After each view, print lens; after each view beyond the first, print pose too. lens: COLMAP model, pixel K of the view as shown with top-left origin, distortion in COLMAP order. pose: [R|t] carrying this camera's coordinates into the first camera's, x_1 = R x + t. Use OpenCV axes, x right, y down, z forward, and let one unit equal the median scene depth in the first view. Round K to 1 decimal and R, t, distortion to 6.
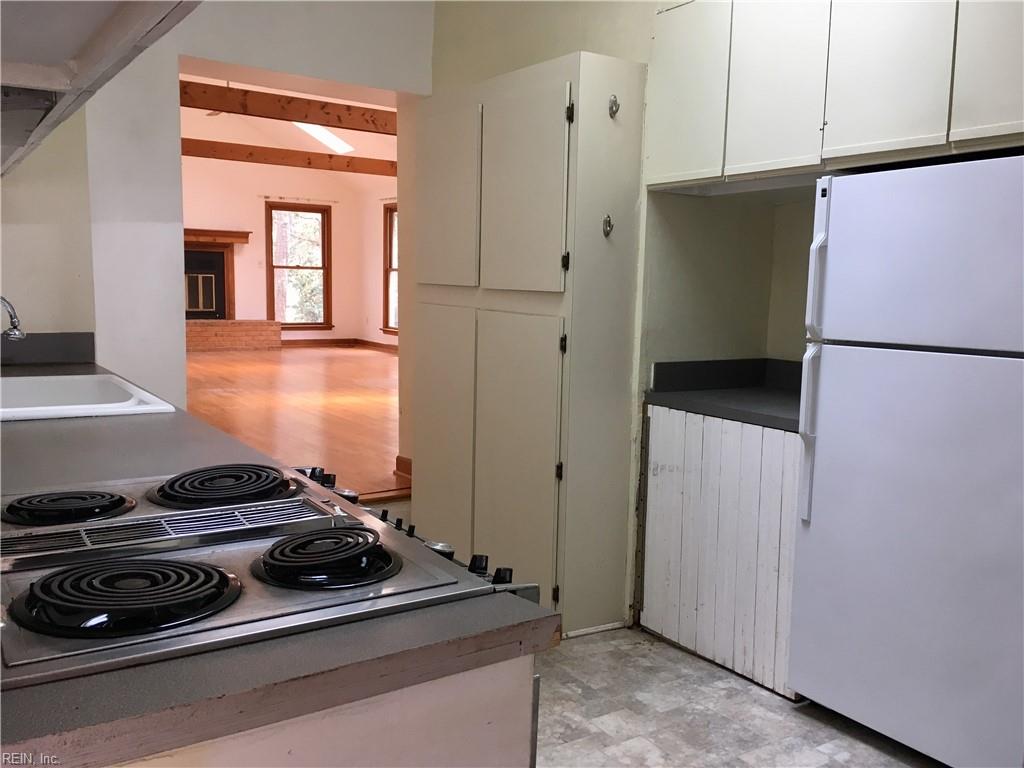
lens RADIAL K [[869.5, 0, 514.9], [0, 869.5, 382.5], [0, 0, 1]] dist [0.062279, -0.059743]
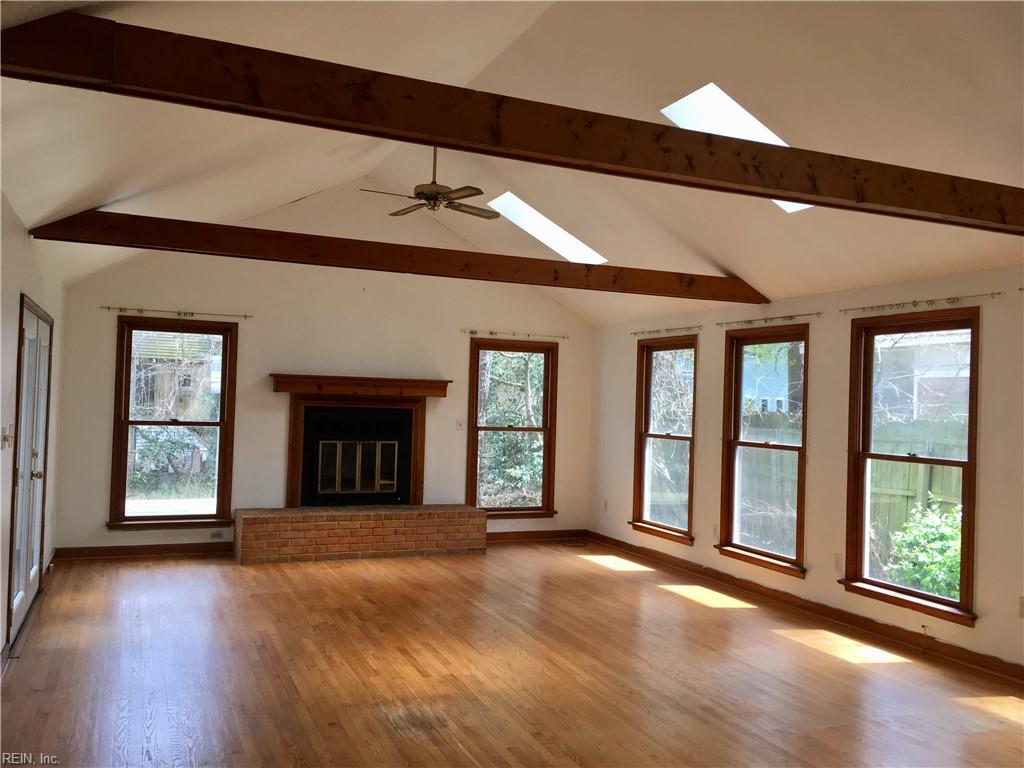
lens RADIAL K [[869.5, 0, 517.4], [0, 869.5, 389.6], [0, 0, 1]] dist [0.062279, -0.059743]
pose [[0.982764, 0.003354, -0.184836, -0.116127], [-0.028888, 0.990339, -0.135624, -0.069942], [0.182595, 0.138626, 0.973366, 0.321115]]
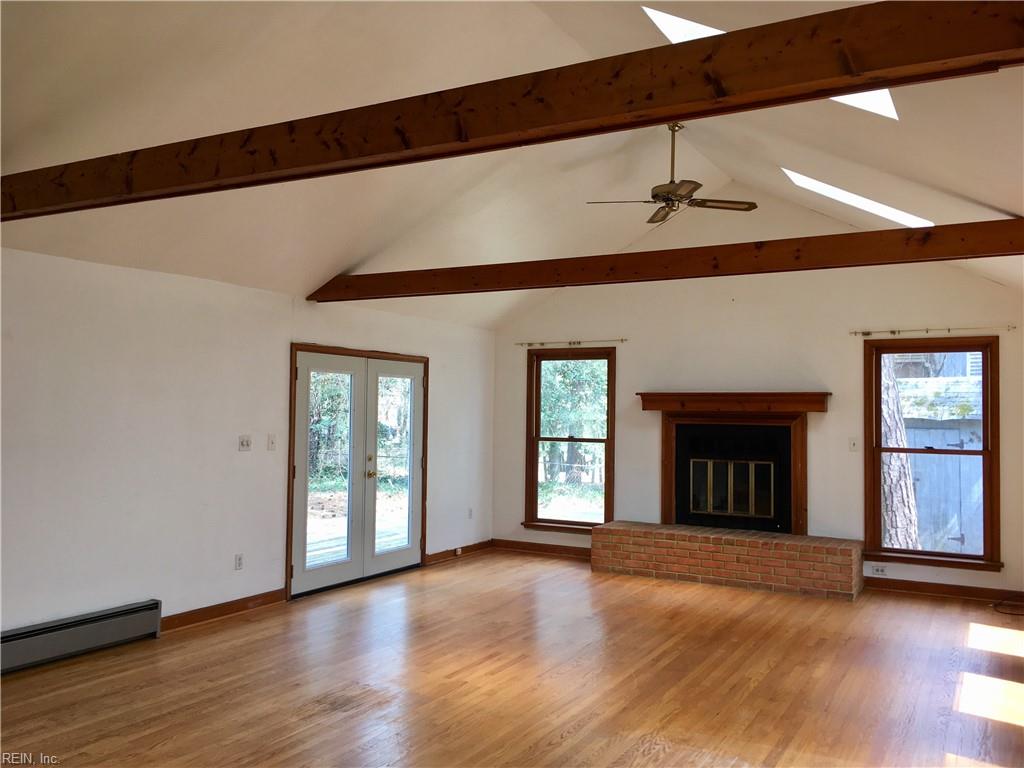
lens RADIAL K [[869.5, 0, 514.3], [0, 869.5, 383.6], [0, 0, 1]] dist [0.062279, -0.059743]
pose [[0.450711, -0.047802, -0.891389, 0.137007], [-0.107881, 0.988330, -0.107548, -0.087807], [0.886127, 0.144637, 0.440294, 0.528641]]
